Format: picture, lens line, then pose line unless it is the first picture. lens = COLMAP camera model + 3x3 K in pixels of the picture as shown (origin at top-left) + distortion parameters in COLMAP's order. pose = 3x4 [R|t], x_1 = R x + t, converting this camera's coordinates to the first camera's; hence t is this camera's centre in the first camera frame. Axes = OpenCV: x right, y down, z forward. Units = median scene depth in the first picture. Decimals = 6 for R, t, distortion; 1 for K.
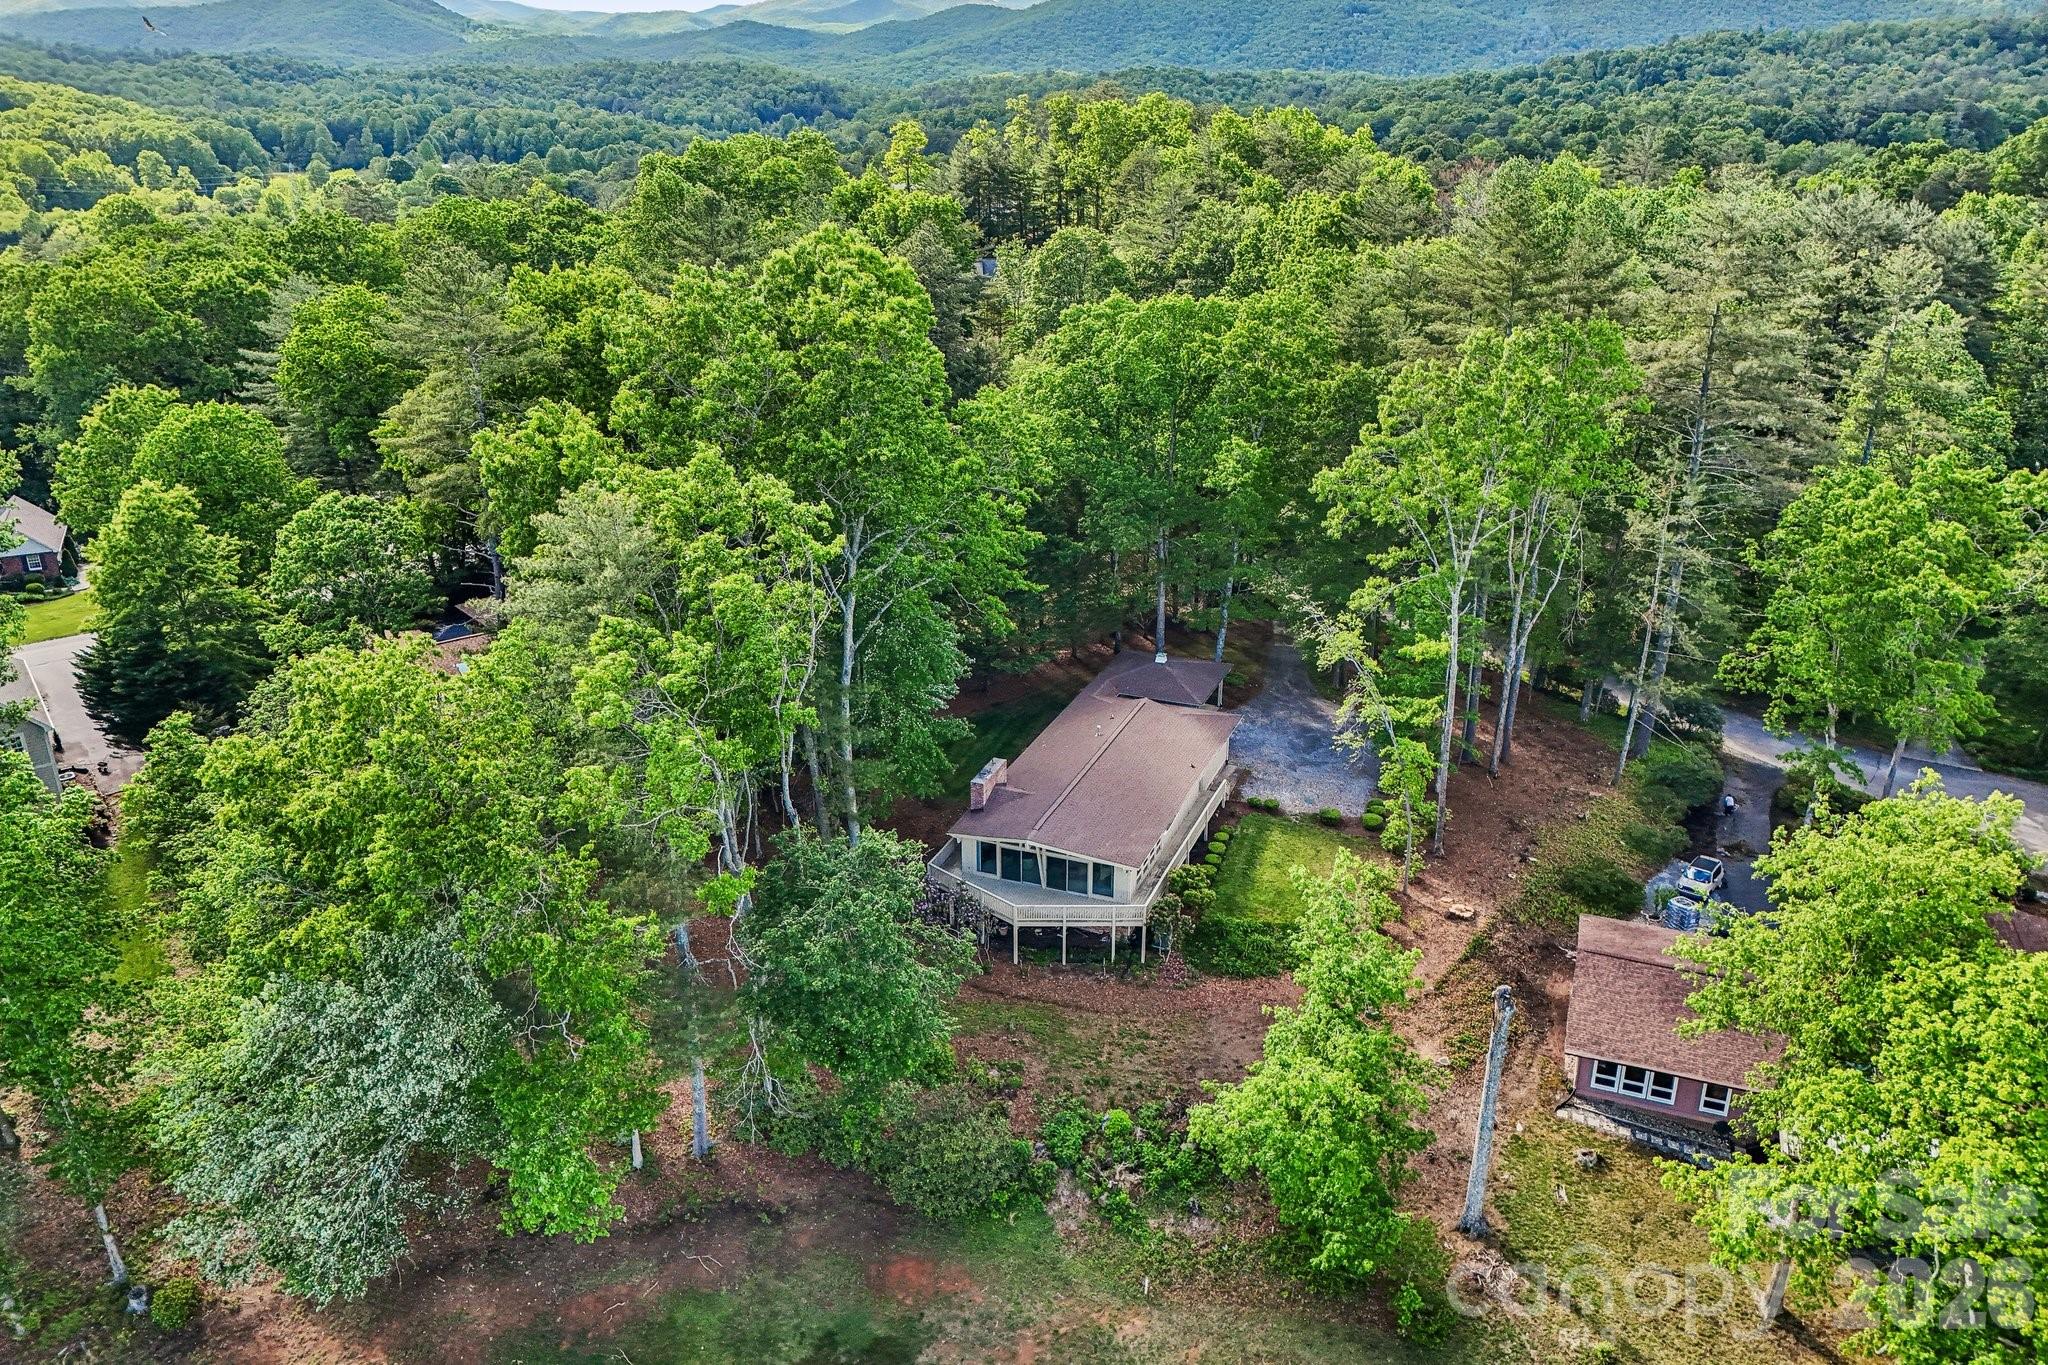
lens RADIAL K [[1549.9, 0, 1024.0], [0, 1549.9, 682.5], [0, 0, 1]] dist [0.084494, -0.120246]
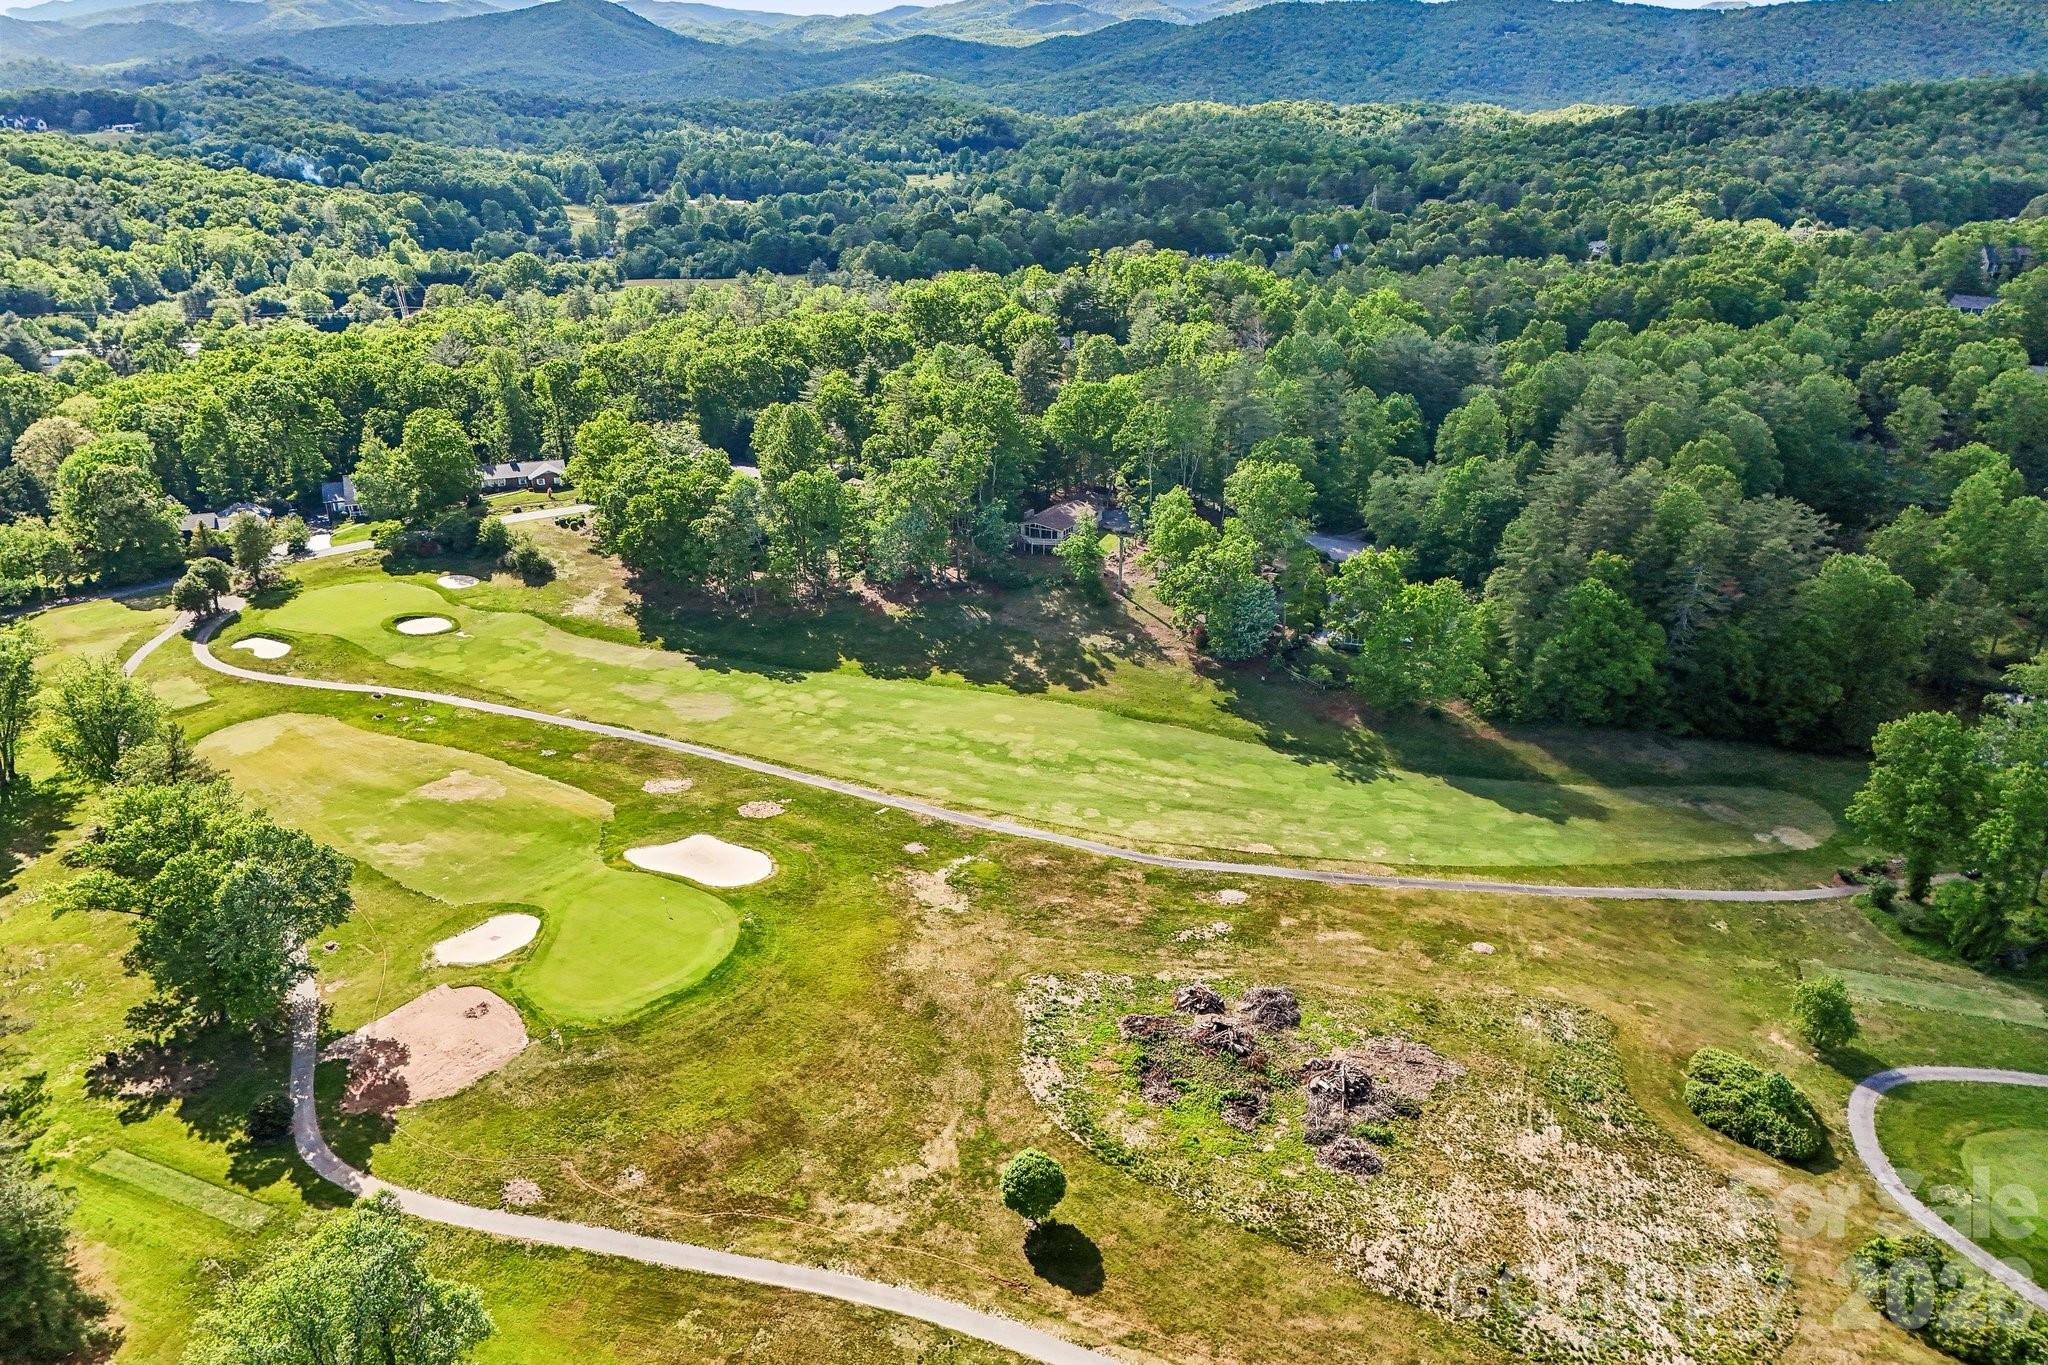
lens RADIAL K [[1549.9, 0, 1024.0], [0, 1549.9, 682.5], [0, 0, 1]] dist [0.084494, -0.120246]
pose [[0.994743, 0.038045, -0.095071, 0.026276], [-0.037663, 0.999274, 0.005807, 0.034885], [0.095222, -0.002196, 0.995454, -0.215054]]
